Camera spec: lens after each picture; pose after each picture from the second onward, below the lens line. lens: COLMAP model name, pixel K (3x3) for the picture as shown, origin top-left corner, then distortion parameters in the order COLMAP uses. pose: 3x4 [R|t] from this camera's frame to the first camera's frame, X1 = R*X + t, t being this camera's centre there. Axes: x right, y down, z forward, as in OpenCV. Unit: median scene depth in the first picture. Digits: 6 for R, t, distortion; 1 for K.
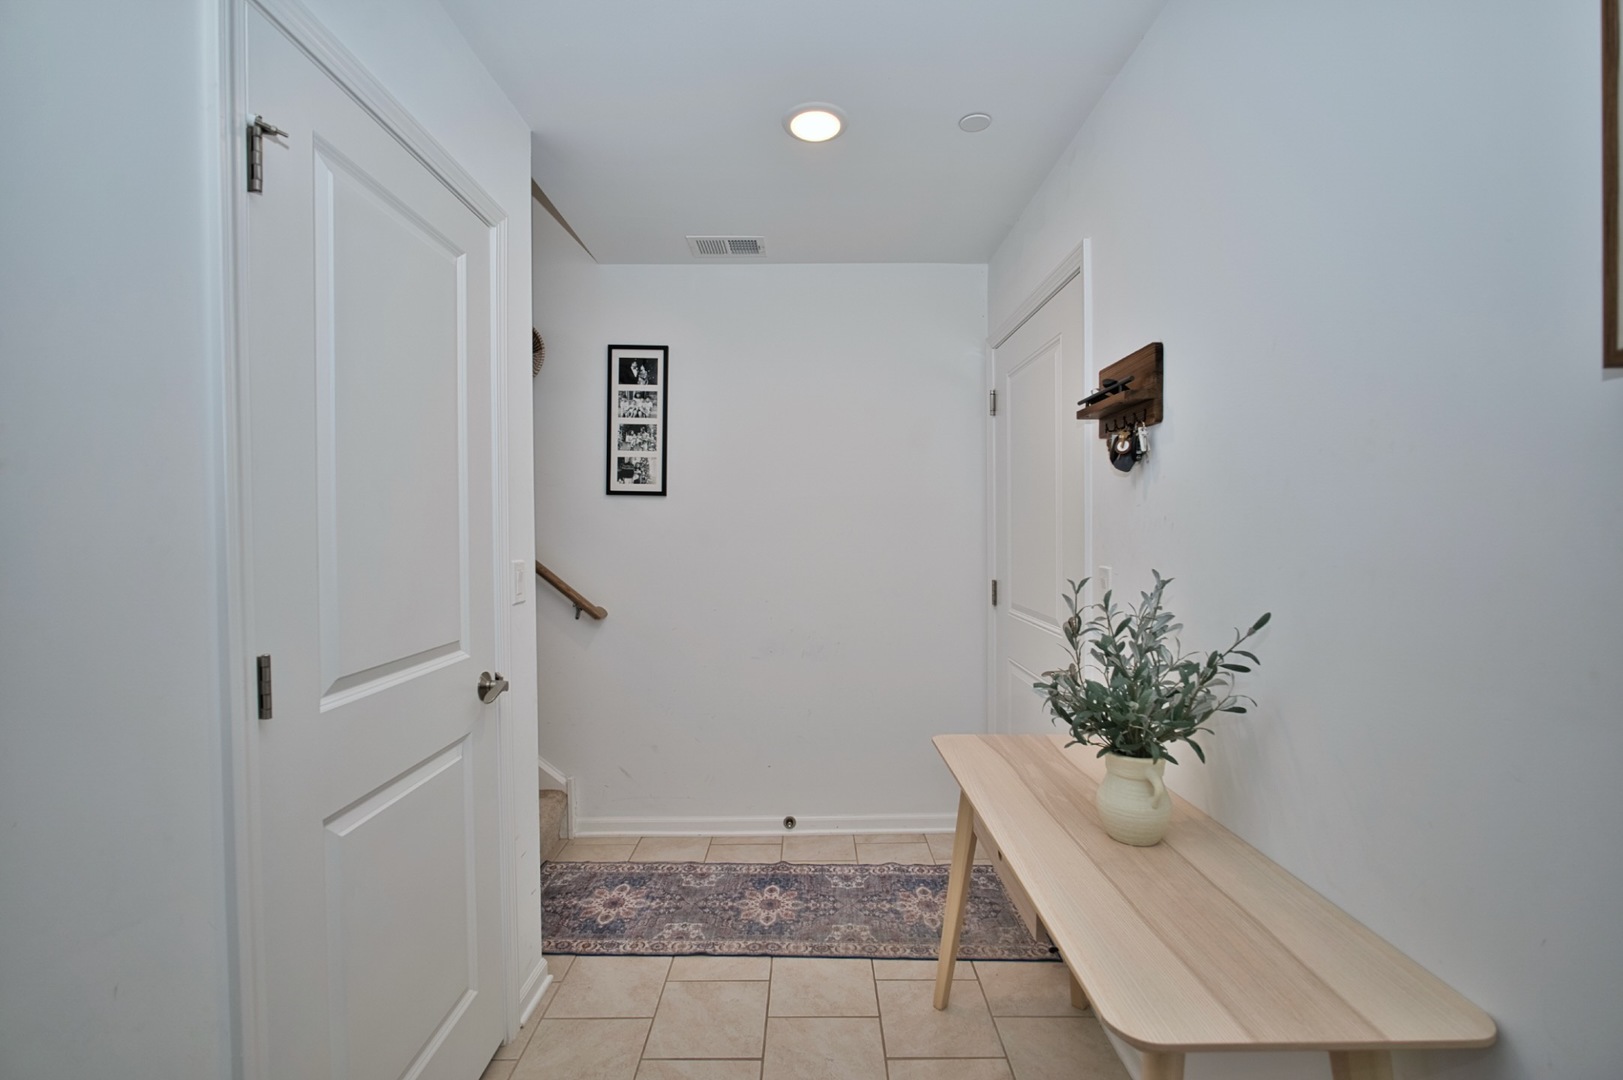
lens RADIAL K [[705.0, 0, 811.5], [0, 705.0, 540.0], [0, 0, 1]] dist [0.001487, 0.000607]
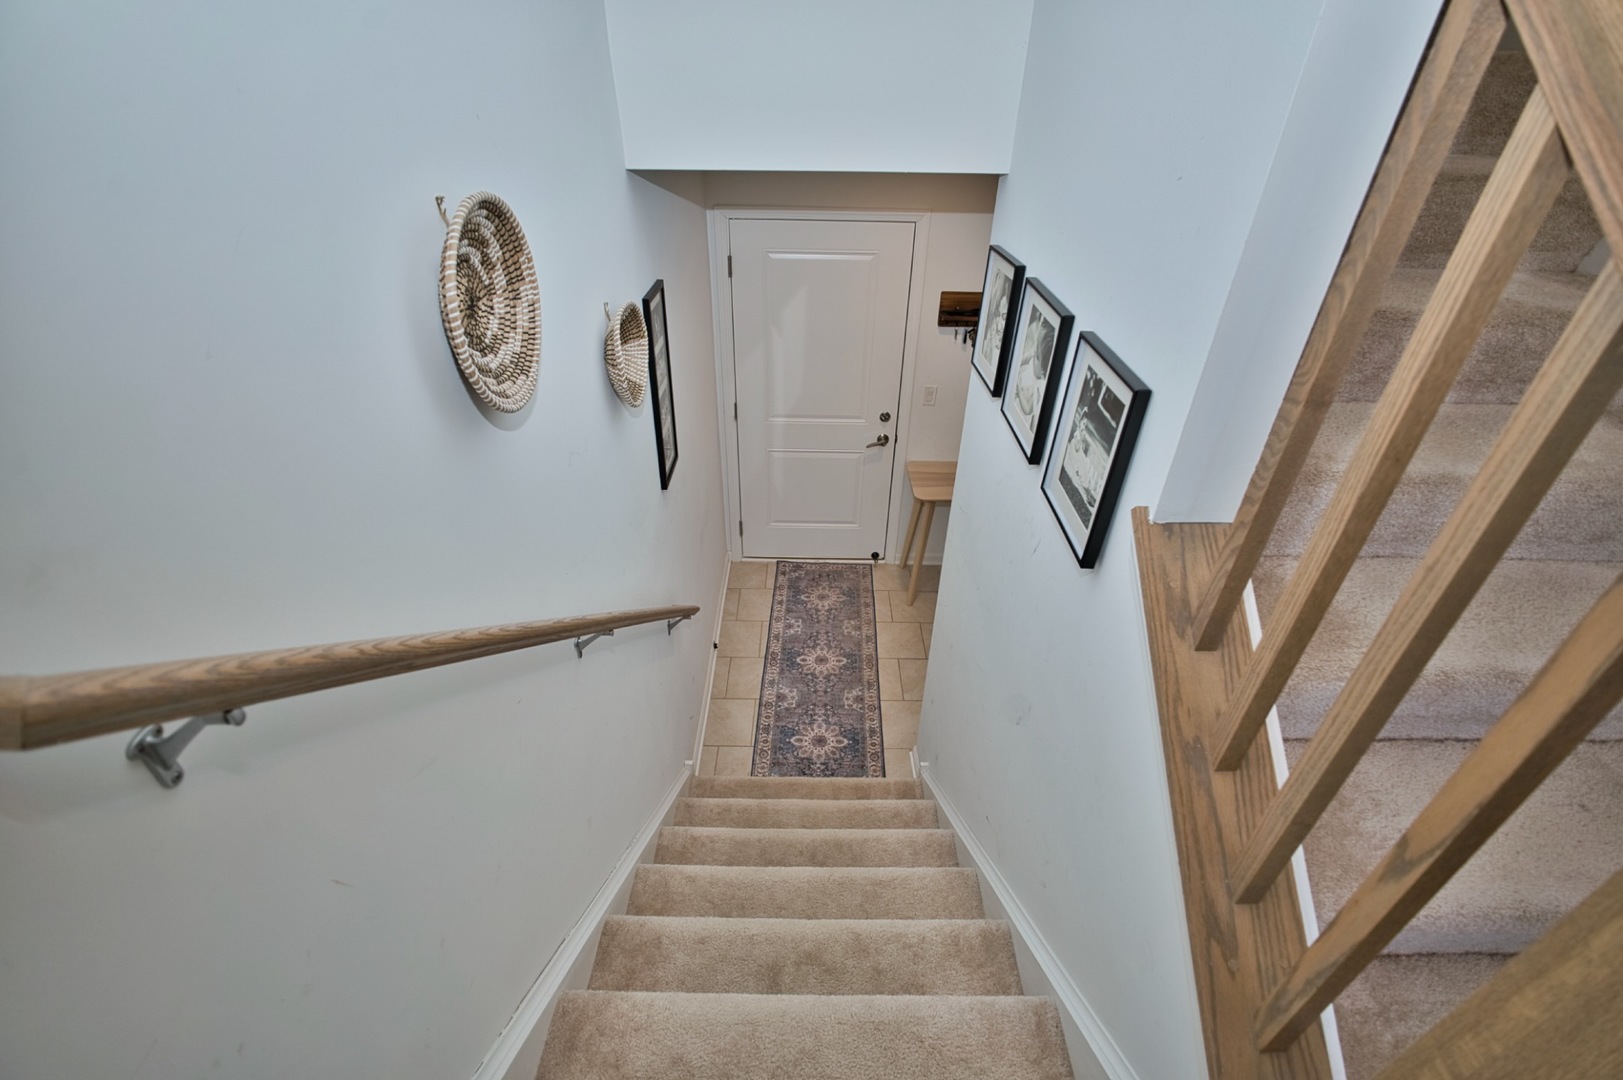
lens RADIAL K [[705.0, 0, 811.5], [0, 705.0, 540.0], [0, 0, 1]] dist [0.001487, 0.000607]
pose [[0.011415, -0.555996, 0.831107, -1.148551], [-0.001319, 0.831152, 0.556044, -0.540689], [-0.999934, -0.007444, 0.008755, 0.968409]]
